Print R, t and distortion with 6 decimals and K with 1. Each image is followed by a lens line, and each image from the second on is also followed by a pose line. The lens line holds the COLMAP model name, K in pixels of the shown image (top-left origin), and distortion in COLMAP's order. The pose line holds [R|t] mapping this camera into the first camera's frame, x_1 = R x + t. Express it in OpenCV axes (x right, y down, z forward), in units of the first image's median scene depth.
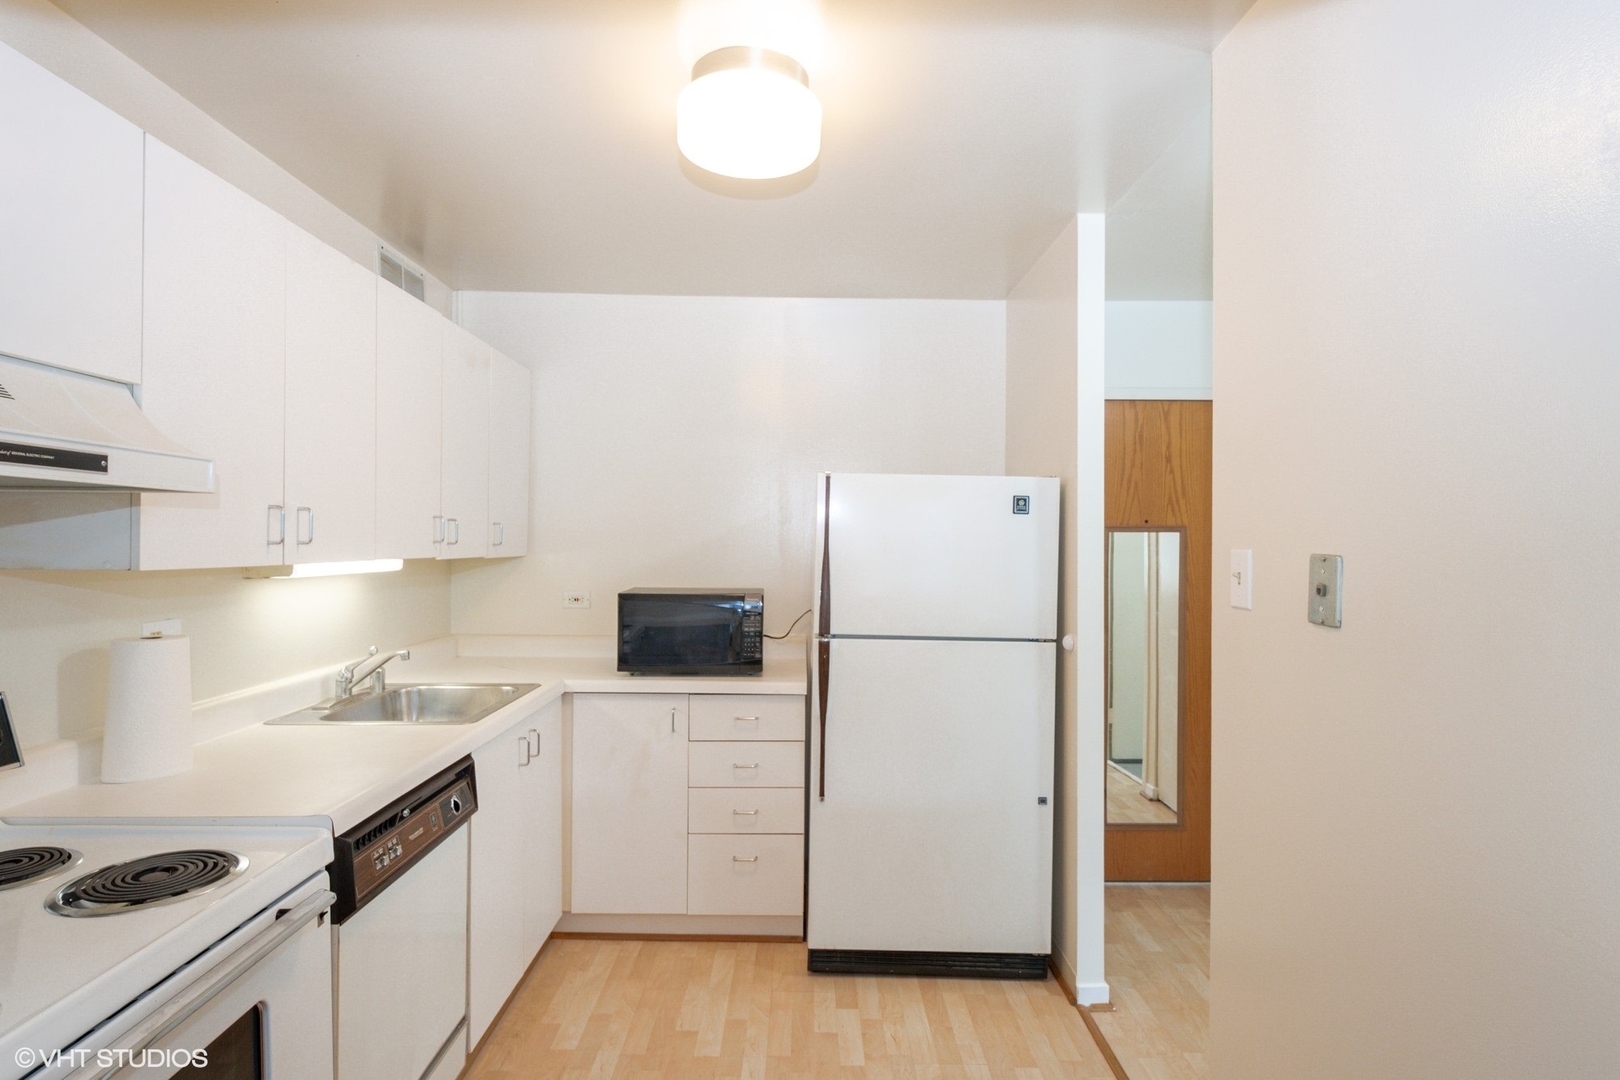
lens RADIAL K [[874.2, 0, 793.6], [0, 874.2, 552.0], [0, 0, 1]] dist [0.000593, -0.005352]
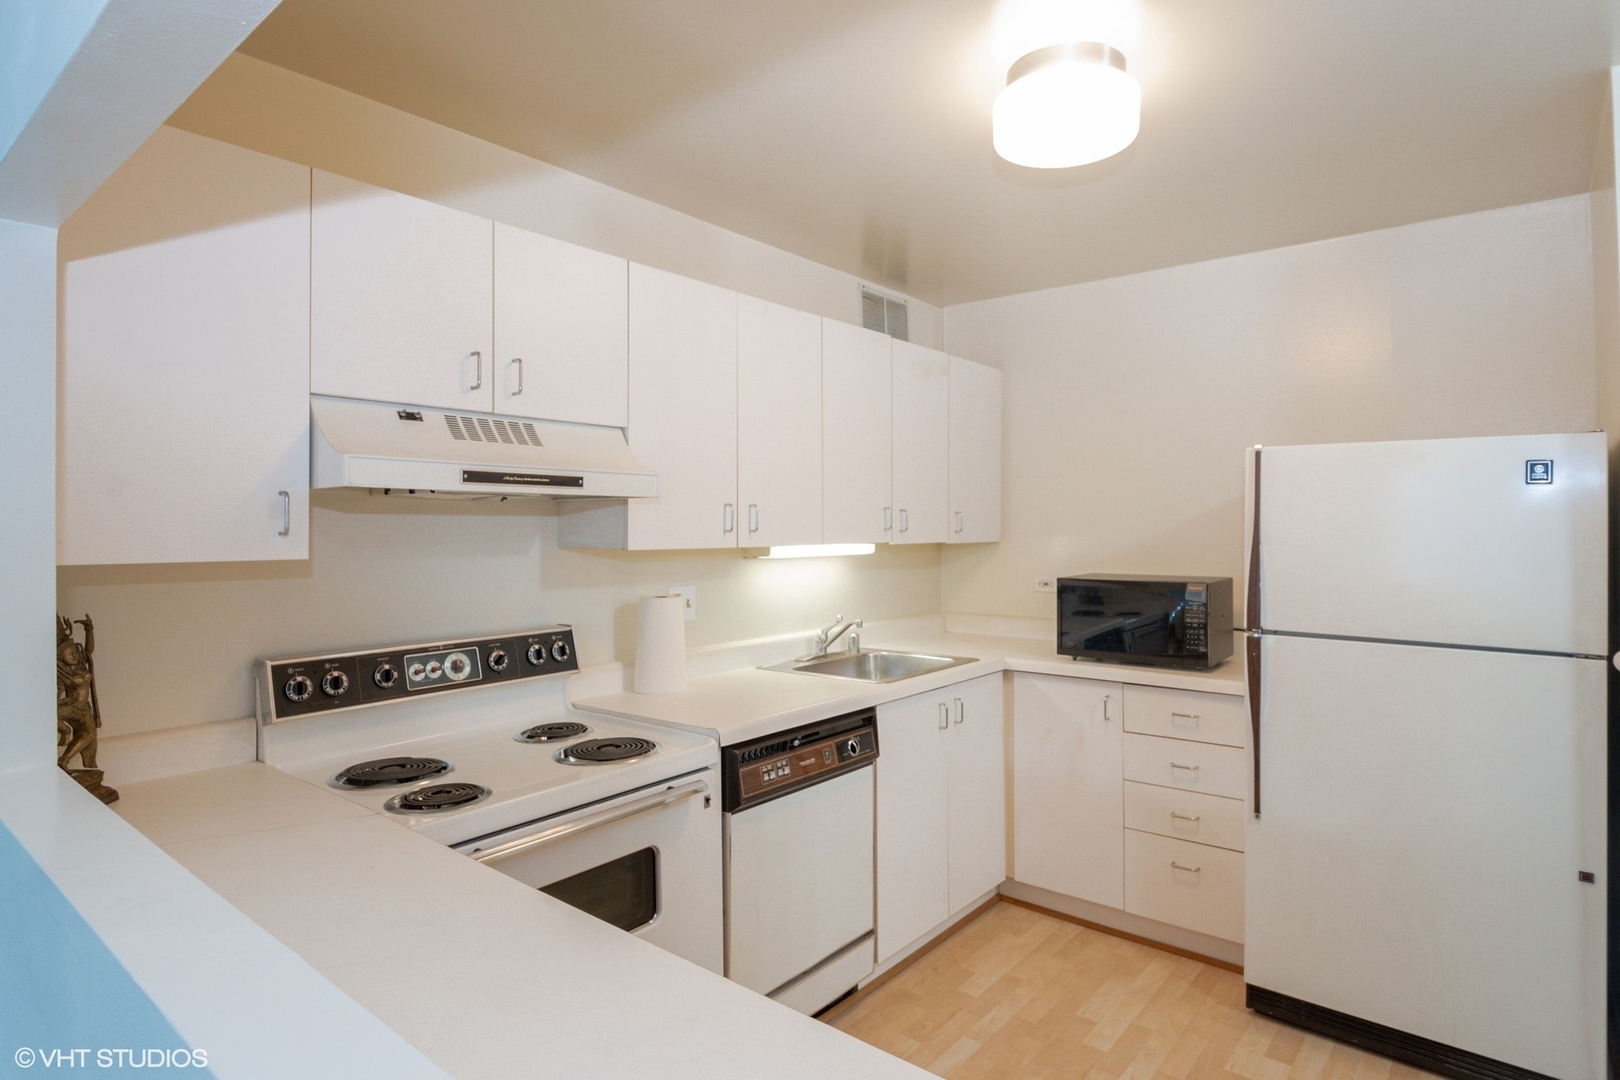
lens RADIAL K [[874.2, 0, 778.7], [0, 874.2, 524.6], [0, 0, 1]] dist [0.000593, -0.005352]
pose [[0.759608, -0.013451, -0.650243, 0.252771], [0.002339, 0.999836, -0.017951, 0.003002], [0.650378, 0.012115, 0.759515, 0.010767]]
